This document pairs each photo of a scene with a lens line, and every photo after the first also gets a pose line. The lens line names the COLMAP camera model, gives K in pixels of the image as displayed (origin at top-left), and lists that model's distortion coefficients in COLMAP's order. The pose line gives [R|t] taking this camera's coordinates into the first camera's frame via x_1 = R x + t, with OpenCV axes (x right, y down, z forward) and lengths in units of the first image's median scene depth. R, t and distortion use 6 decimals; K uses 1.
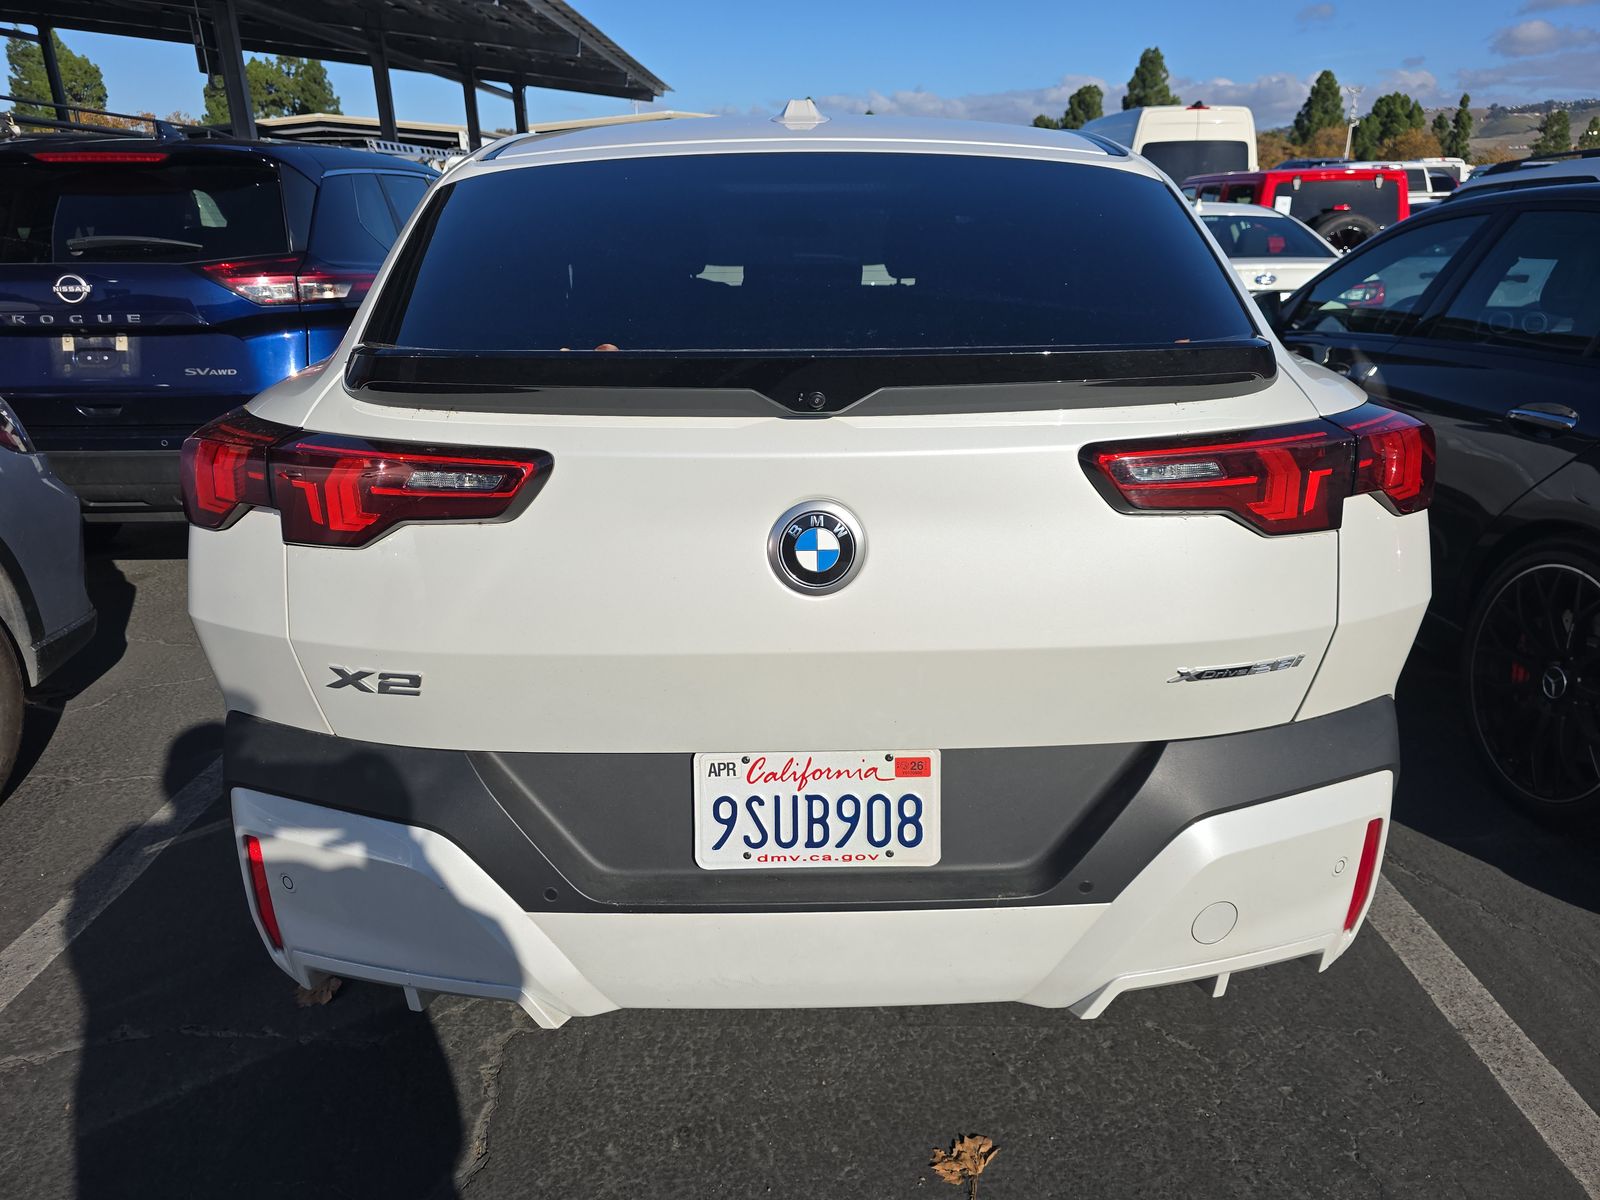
lens RADIAL K [[1104.8, 0, 803.9], [0, 1104.8, 619.5], [0, 0, 1]] dist [0.035839, -0.048499]
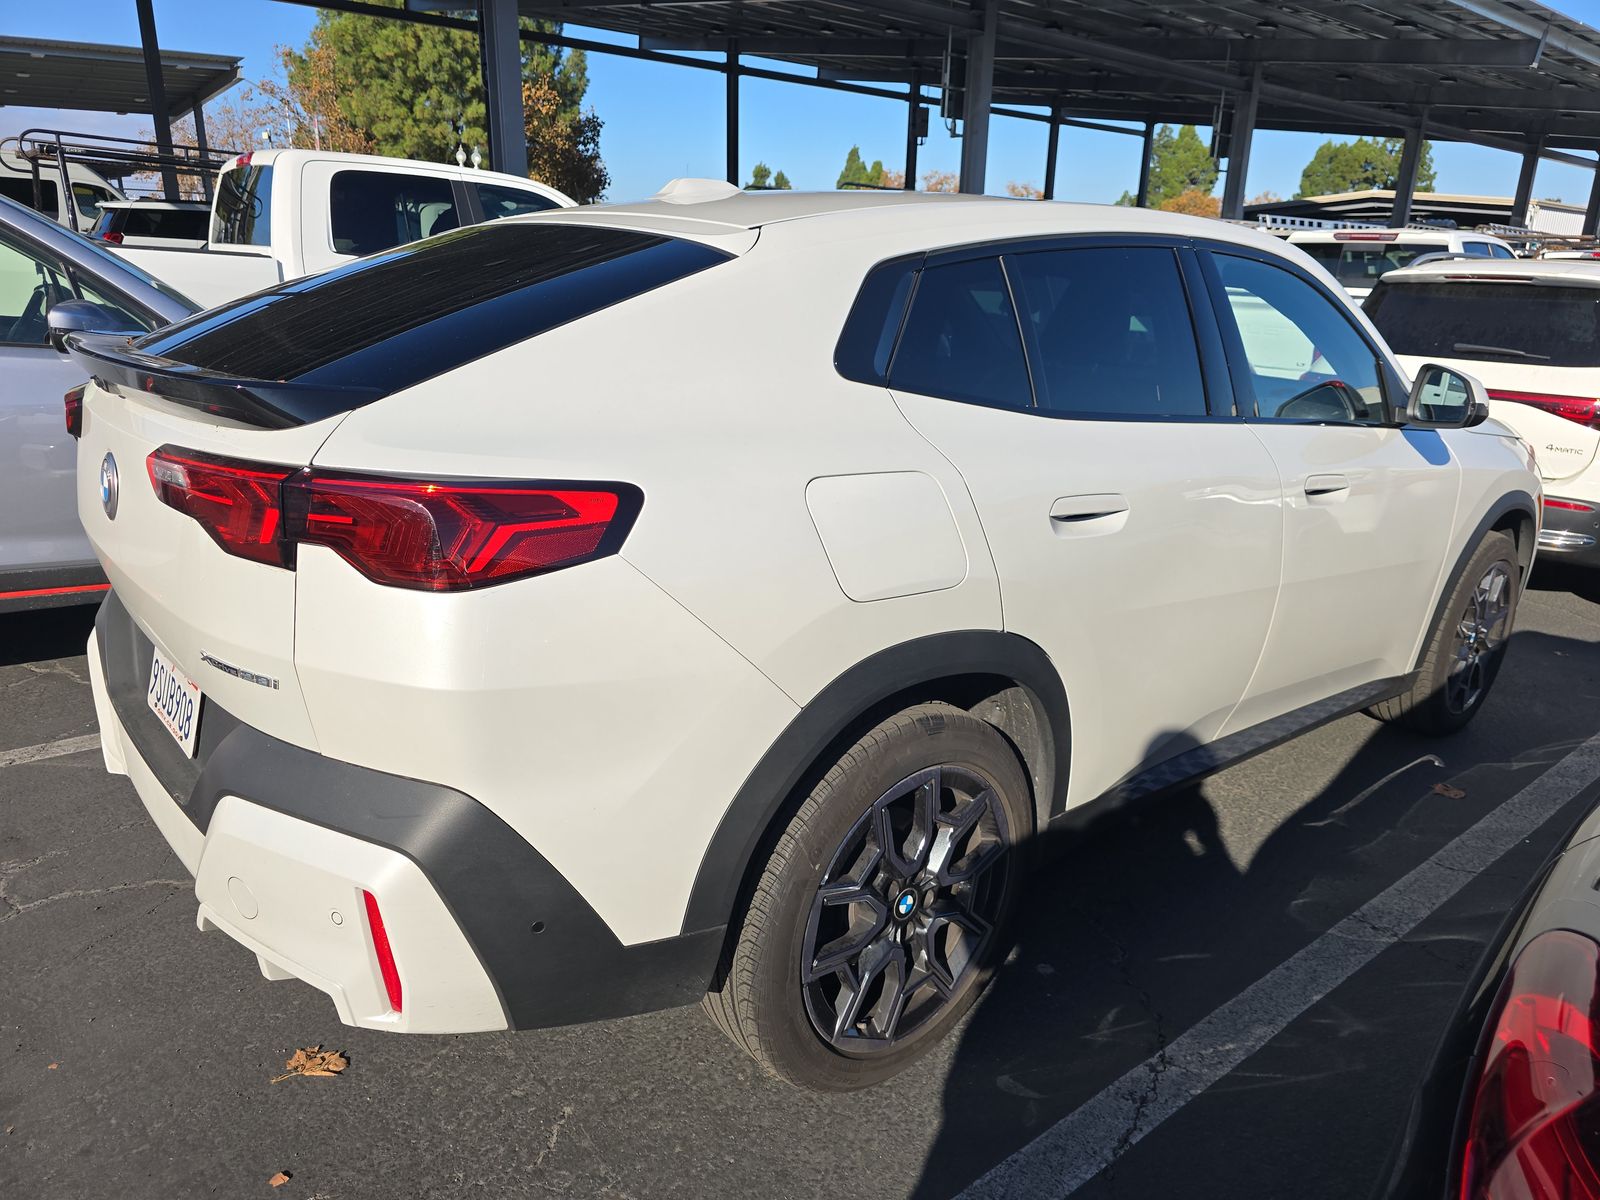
lens RADIAL K [[1104.8, 0, 803.9], [0, 1104.8, 619.5], [0, 0, 1]] dist [0.035839, -0.048499]
pose [[0.625826, 0.252619, -0.737920, 0.117302], [-0.296317, 0.952167, 0.074659, -0.019307], [0.721483, 0.171935, 0.670746, 0.048558]]
